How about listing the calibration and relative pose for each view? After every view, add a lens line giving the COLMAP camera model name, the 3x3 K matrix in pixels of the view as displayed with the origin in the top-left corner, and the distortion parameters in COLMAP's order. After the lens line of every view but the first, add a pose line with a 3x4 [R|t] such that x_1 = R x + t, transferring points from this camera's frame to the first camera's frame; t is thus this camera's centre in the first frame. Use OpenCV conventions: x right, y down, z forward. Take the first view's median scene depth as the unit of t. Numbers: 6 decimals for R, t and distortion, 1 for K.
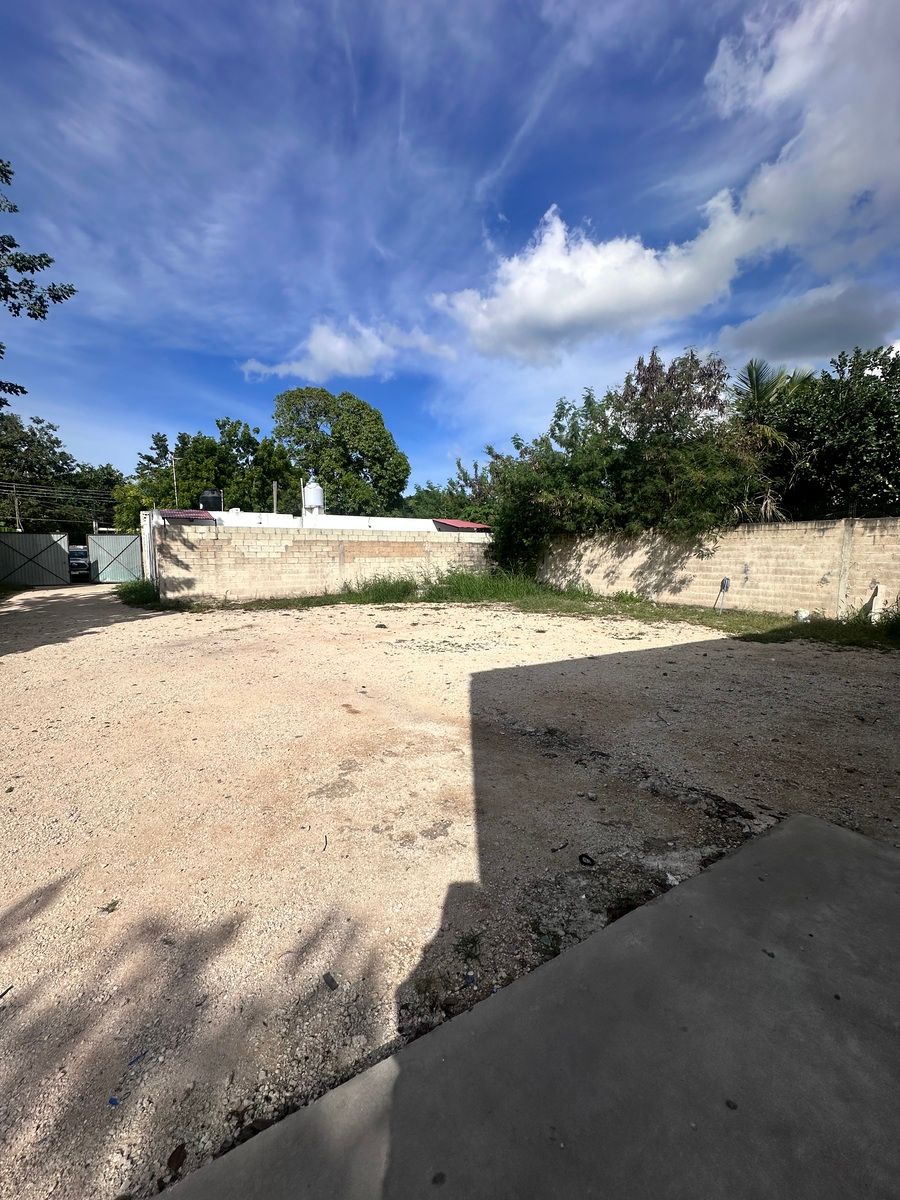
lens RADIAL K [[478.7, 0, 448.5], [0, 478.7, 598.8], [0, 0, 1]] dist [-0.002520, 0.000914]
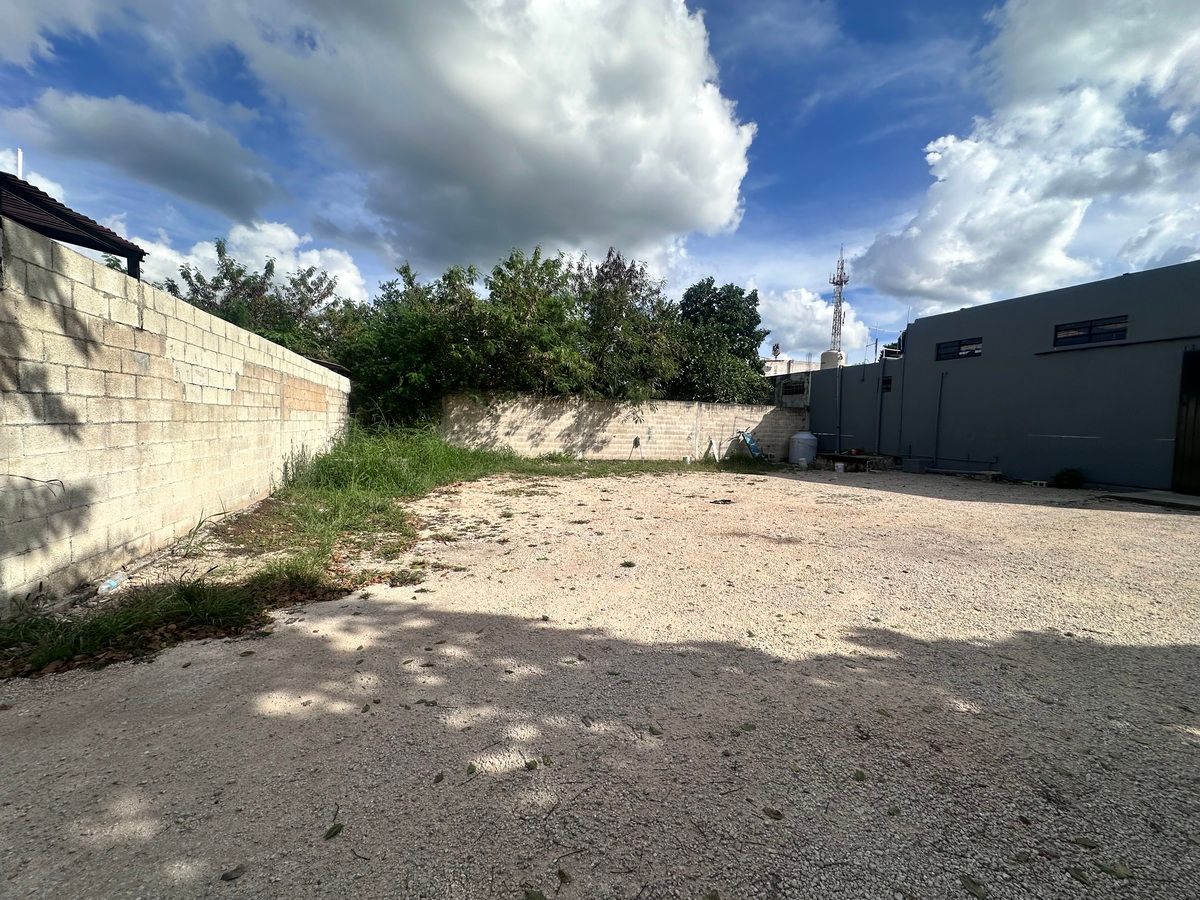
lens RADIAL K [[478.7, 0, 601.5], [0, 478.7, 450.2], [0, 0, 1]] dist [-0.002520, 0.000914]
pose [[0.235452, -0.043762, 0.970900, -0.664650], [0.058099, 0.997833, 0.030886, -0.047978], [-0.970148, 0.049136, 0.237485, 0.672436]]
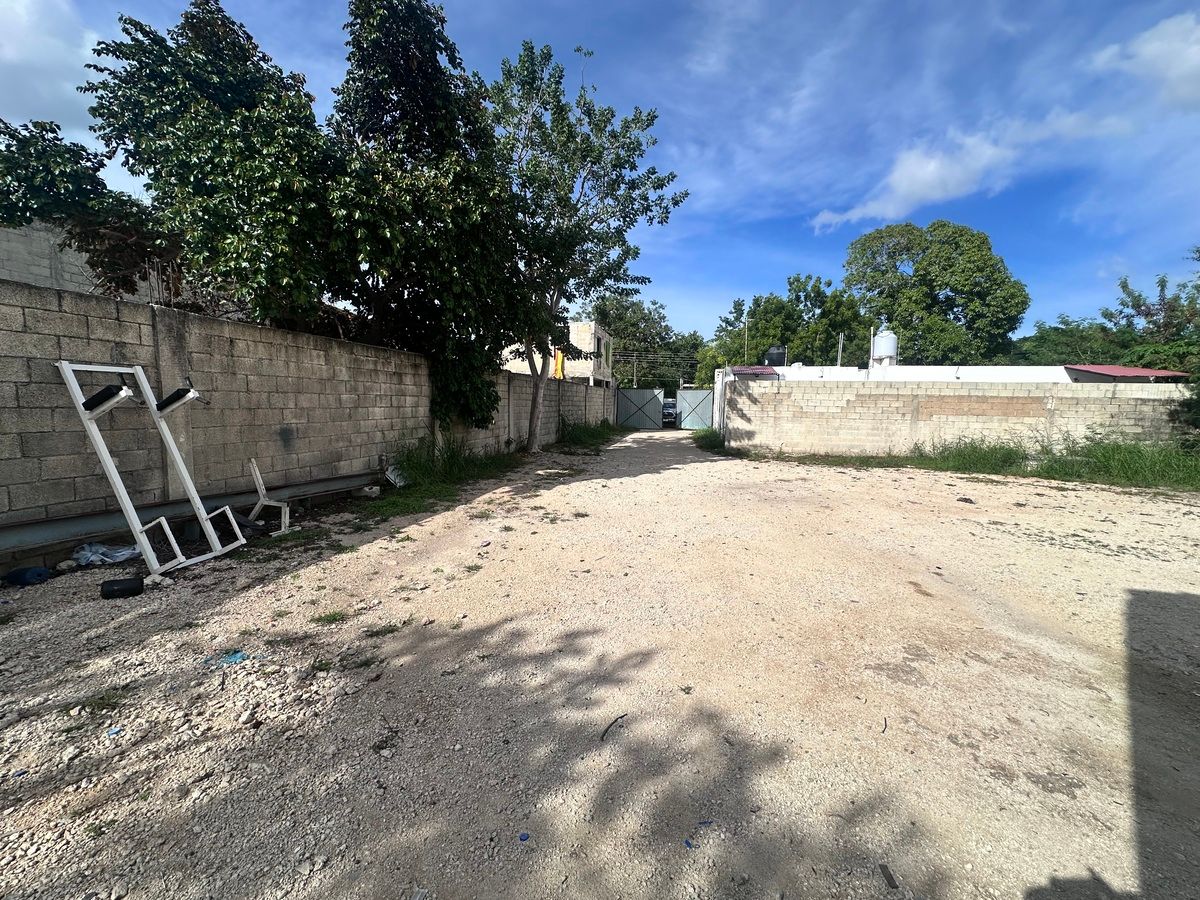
lens RADIAL K [[478.7, 0, 595.2], [0, 478.7, 447.2], [0, 0, 1]] dist [-0.002520, 0.000914]
pose [[0.701313, 0.078310, -0.708539, -0.013684], [-0.088705, 0.995809, 0.022259, 0.005365], [0.707313, 0.047240, 0.705320, -0.014941]]
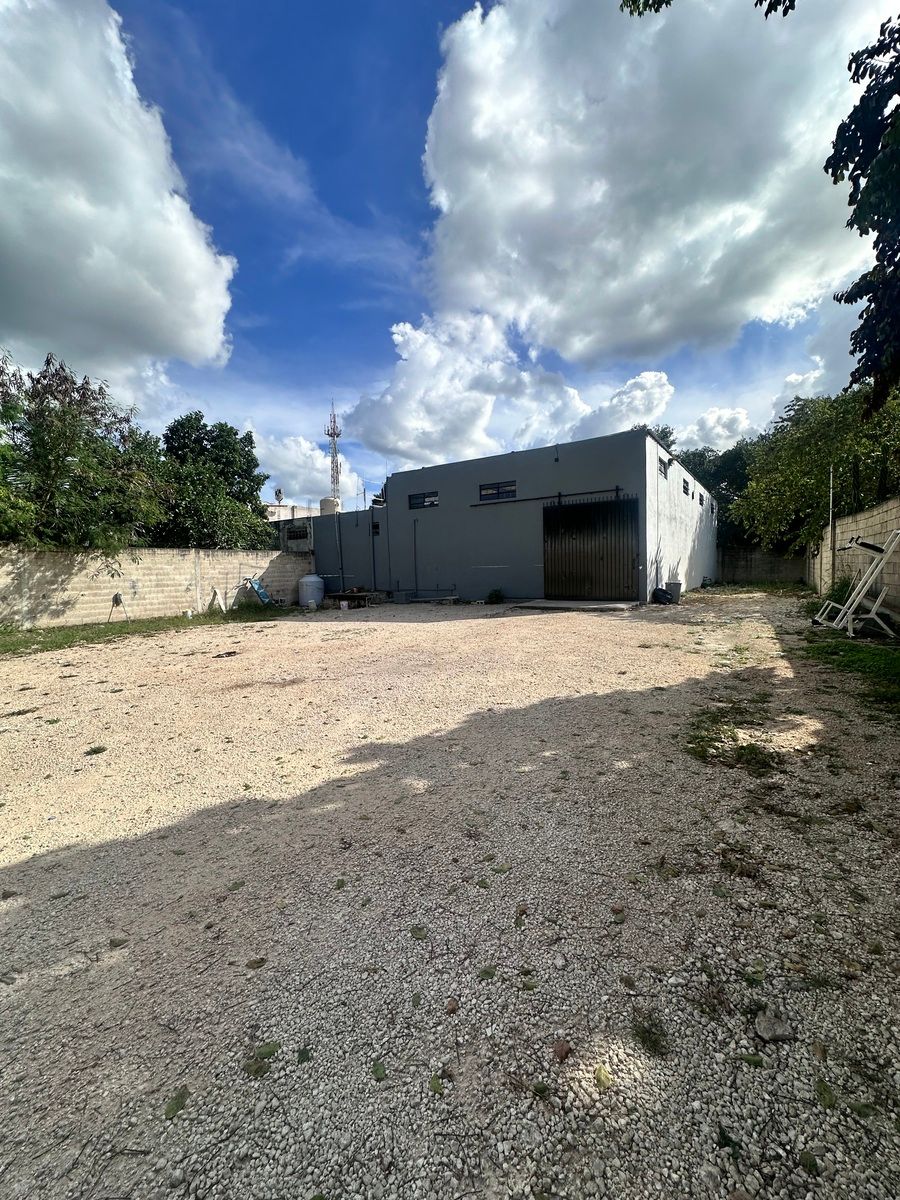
lens RADIAL K [[478.7, 0, 450.8], [0, 478.7, 596.7], [0, 0, 1]] dist [-0.002520, 0.000914]
pose [[-0.418814, -0.036911, 0.907321, -0.665770], [0.113889, 0.989149, 0.092811, -0.045289], [-0.900902, 0.142204, -0.410066, 0.653736]]
